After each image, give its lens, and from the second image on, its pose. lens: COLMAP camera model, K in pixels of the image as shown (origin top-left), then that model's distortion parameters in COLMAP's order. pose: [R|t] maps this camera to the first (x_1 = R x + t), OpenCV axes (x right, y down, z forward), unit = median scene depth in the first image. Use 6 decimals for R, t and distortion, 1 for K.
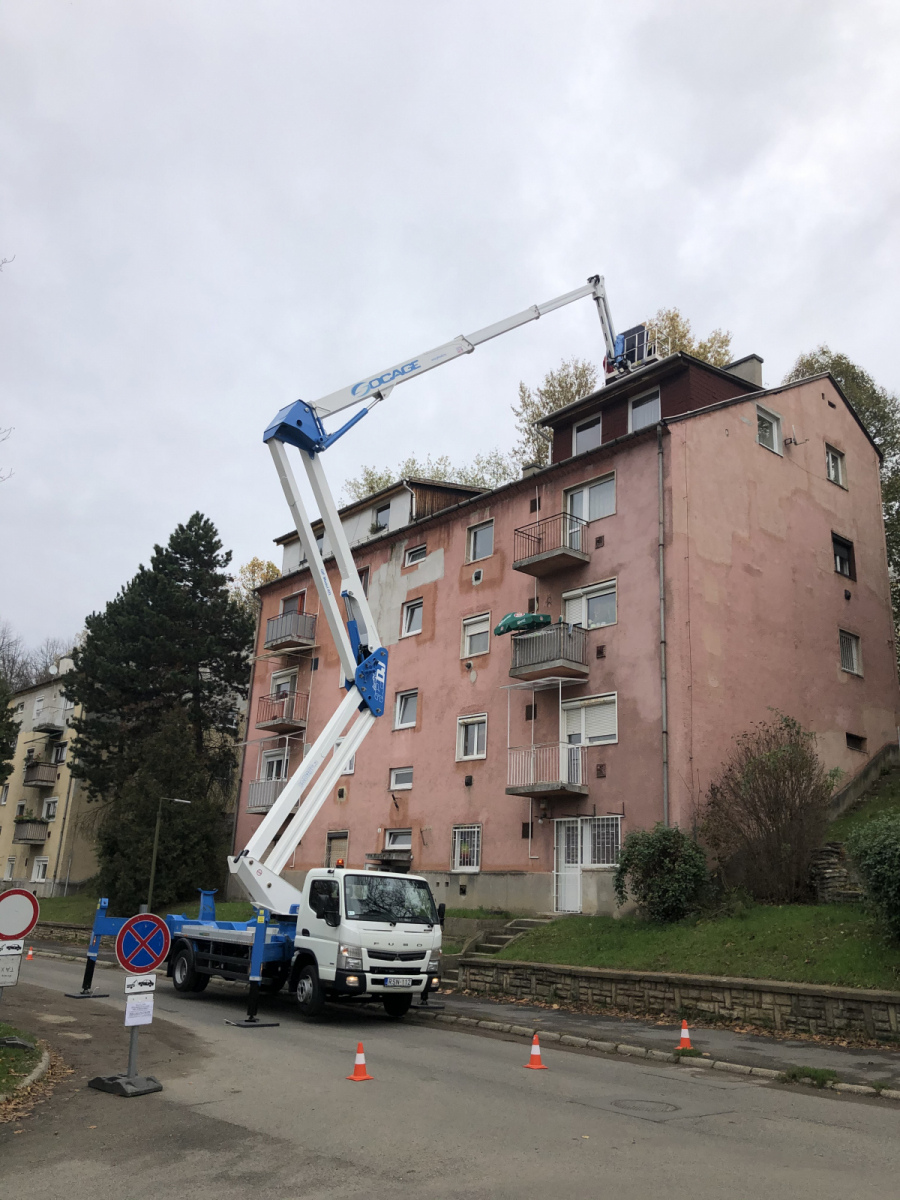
lens RADIAL K [[985.1, 0, 450.0], [0, 985.1, 600.0], [0, 0, 1]] dist [0.057831, 0.000655]
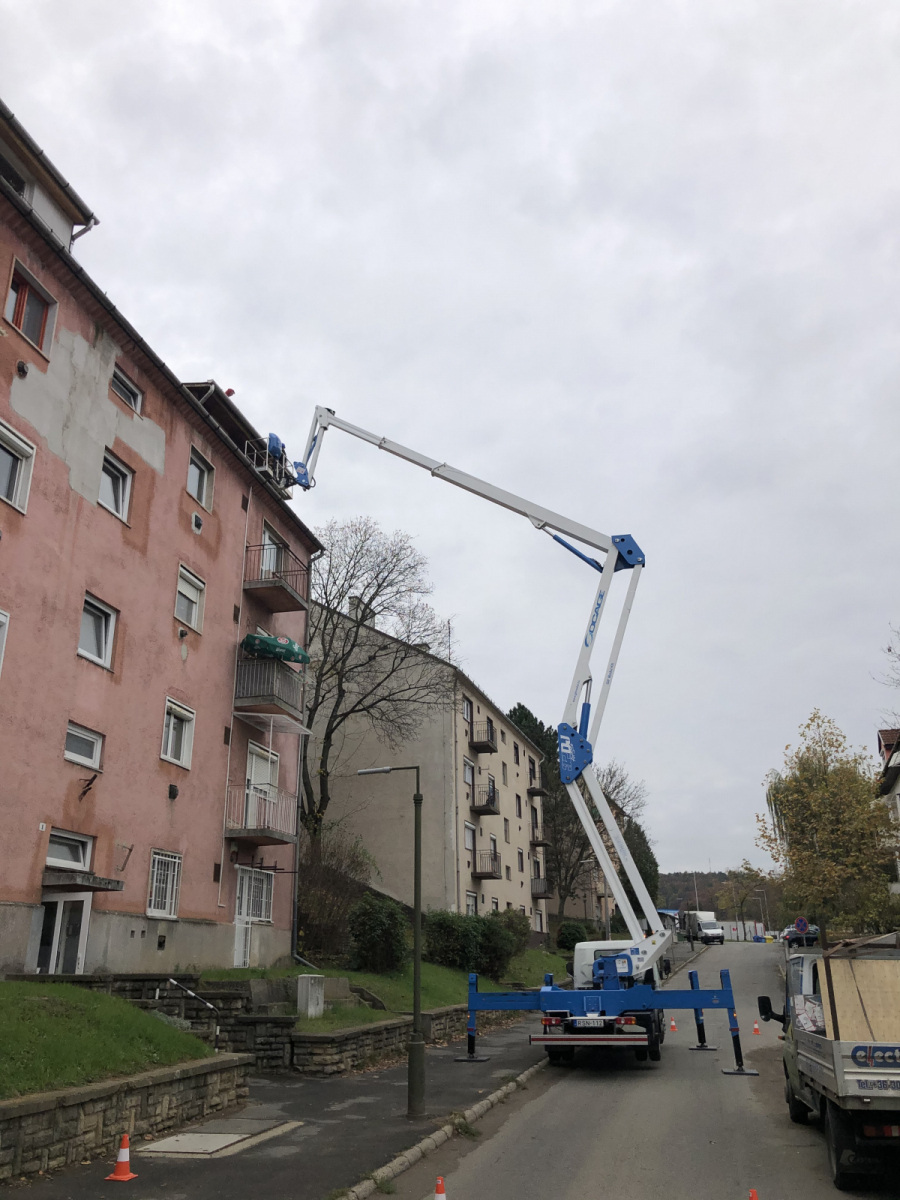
lens RADIAL K [[991.5, 0, 450.0], [0, 991.5, 600.0], [0, 0, 1]] dist [0.004750, 0.005812]
pose [[-0.596197, 0.239792, 0.766192, -0.721753], [-0.260168, 0.845147, -0.466946, 0.363835], [-0.759515, -0.477730, -0.441488, 1.274458]]
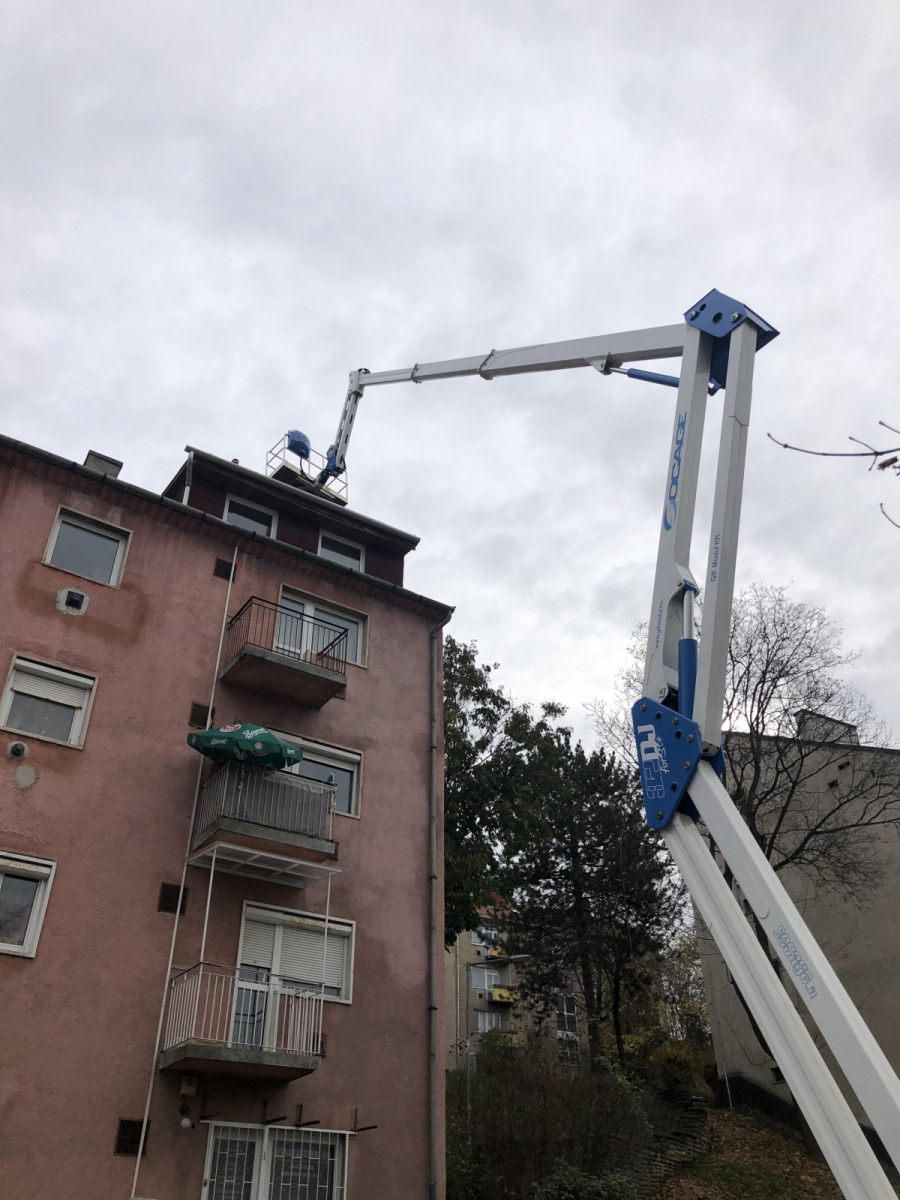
lens RADIAL K [[981.6, 0, 450.0], [0, 981.6, 600.0], [0, 0, 1]] dist [-0.008961, -0.002220]
pose [[0.123039, 0.537865, 0.834004, -0.430288], [-0.286091, 0.823936, -0.489165, 0.195356], [-0.950270, -0.178414, 0.255255, 0.735110]]
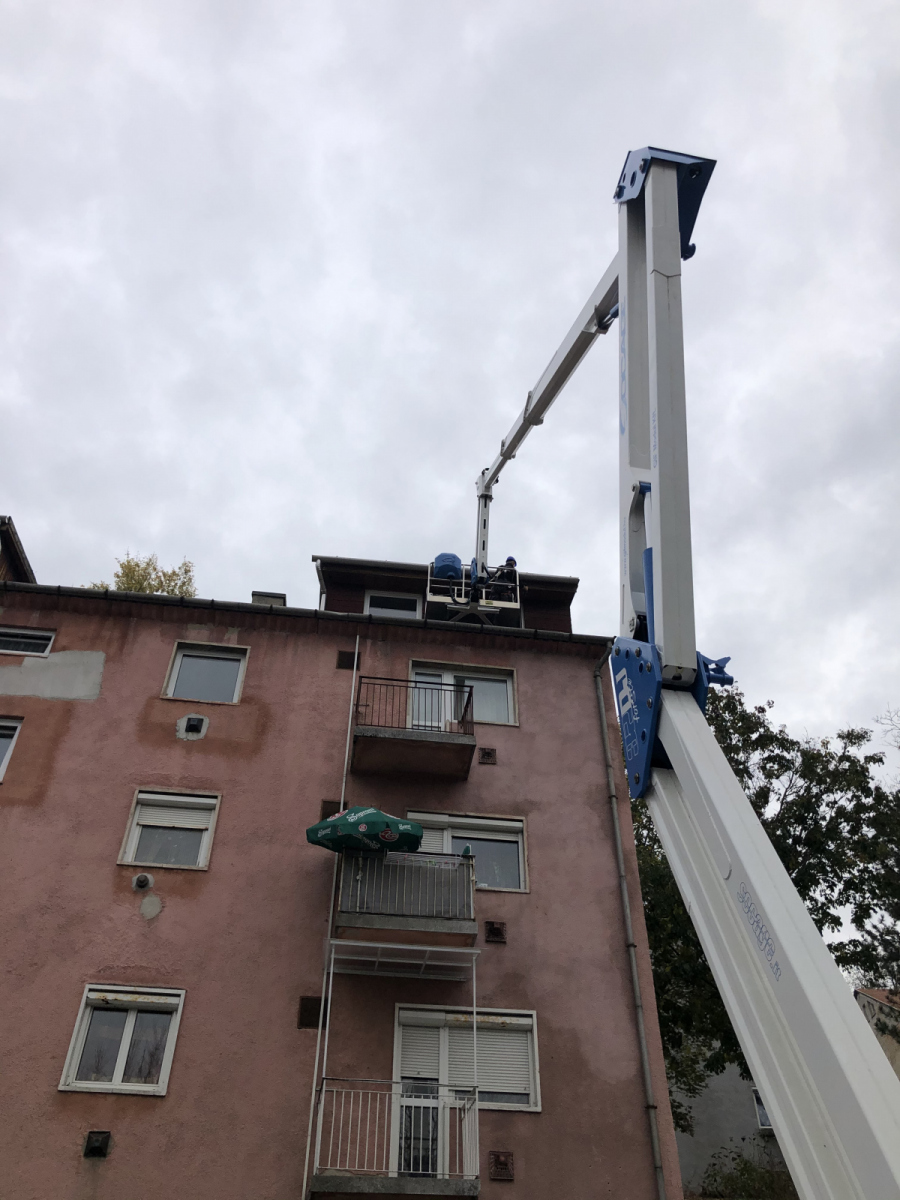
lens RADIAL K [[991.5, 0, 450.0], [0, 991.5, 600.0], [0, 0, 1]] dist [0.004750, 0.005812]
pose [[0.548413, 0.533001, 0.644324, -0.308243], [-0.234118, 0.837584, -0.493601, 0.167777], [-0.802765, 0.119849, 0.584127, 0.618108]]
